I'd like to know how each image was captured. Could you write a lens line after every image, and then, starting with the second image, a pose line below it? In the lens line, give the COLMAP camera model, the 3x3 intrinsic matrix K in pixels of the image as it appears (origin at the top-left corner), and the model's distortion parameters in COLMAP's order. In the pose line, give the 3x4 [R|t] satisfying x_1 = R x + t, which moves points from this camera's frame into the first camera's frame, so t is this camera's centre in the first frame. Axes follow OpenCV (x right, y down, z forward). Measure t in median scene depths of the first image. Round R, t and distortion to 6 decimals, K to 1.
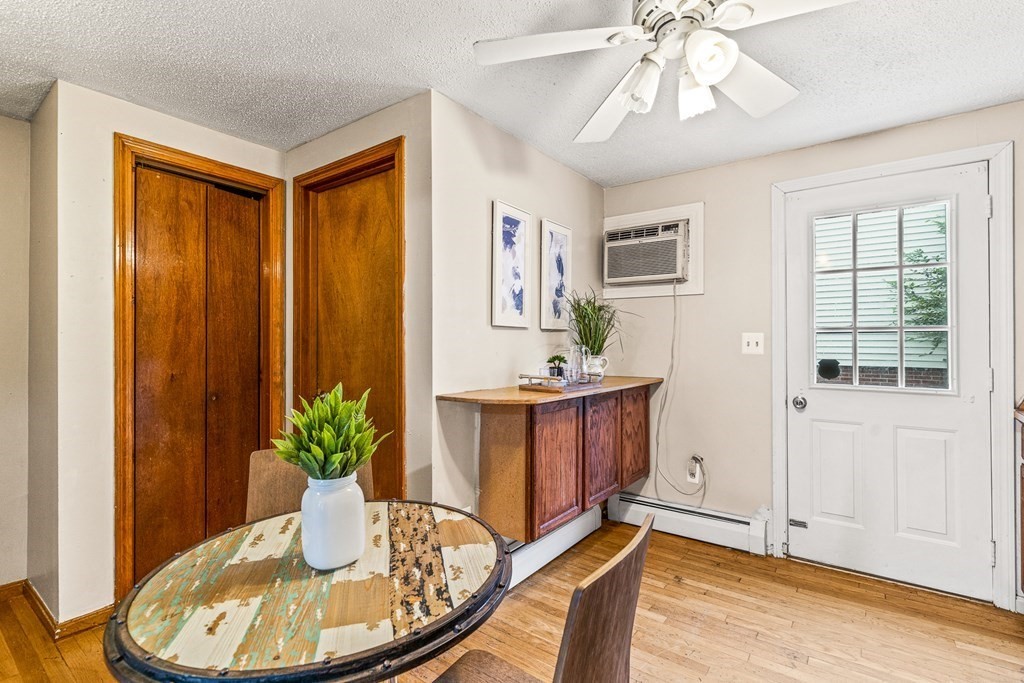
lens RADIAL K [[477.5, 0, 518.1], [0, 477.5, 336.0], [0, 0, 1]] dist [0.001591, 0.000280]
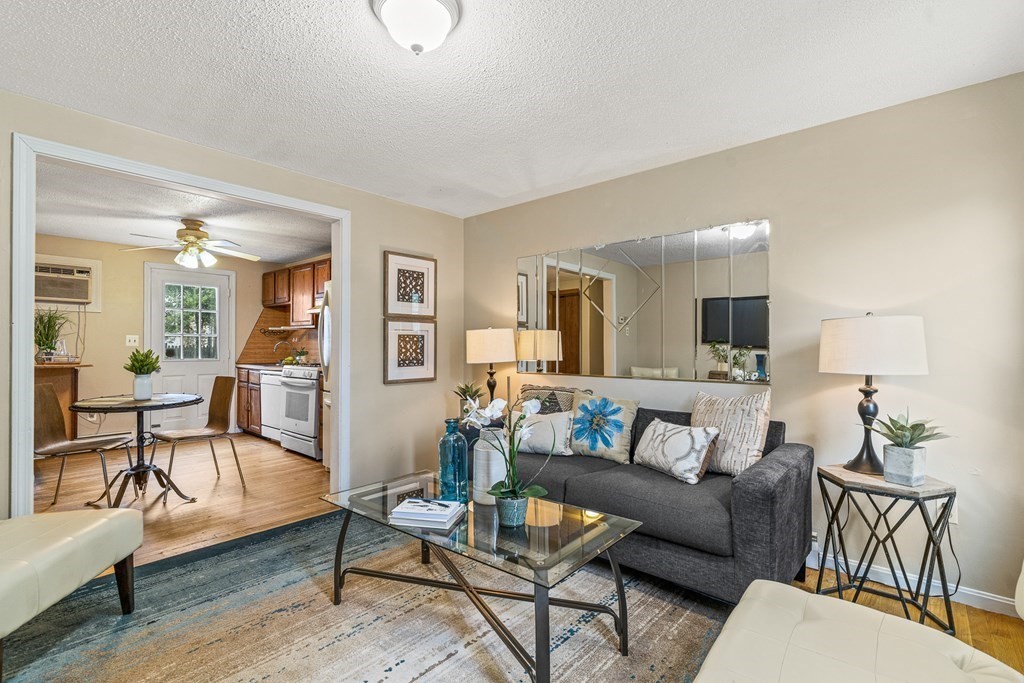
lens RADIAL K [[469.3, 0, 504.3], [0, 469.3, 342.8], [0, 0, 1]] dist [0.005176, 0.000105]
pose [[0.100420, 0.010956, 0.994885, -1.430879], [-0.012459, 0.999875, -0.009753, 0.027481], [-0.994867, -0.011416, 0.100544, -0.794036]]
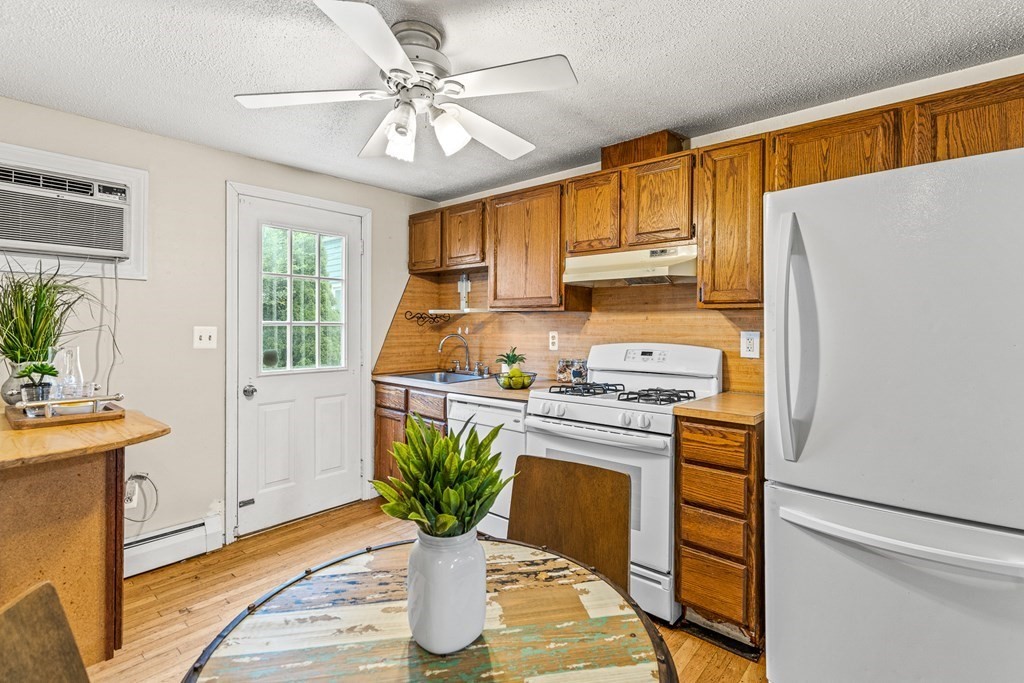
lens RADIAL K [[477.5, 0, 505.1], [0, 477.5, 322.0], [0, 0, 1]] dist [0.001591, 0.000280]
pose [[0.096264, 0.010122, 0.995304, -0.470688], [-0.011579, 0.999892, -0.009049, -0.015244], [-0.995288, -0.010653, 0.096371, 0.338870]]
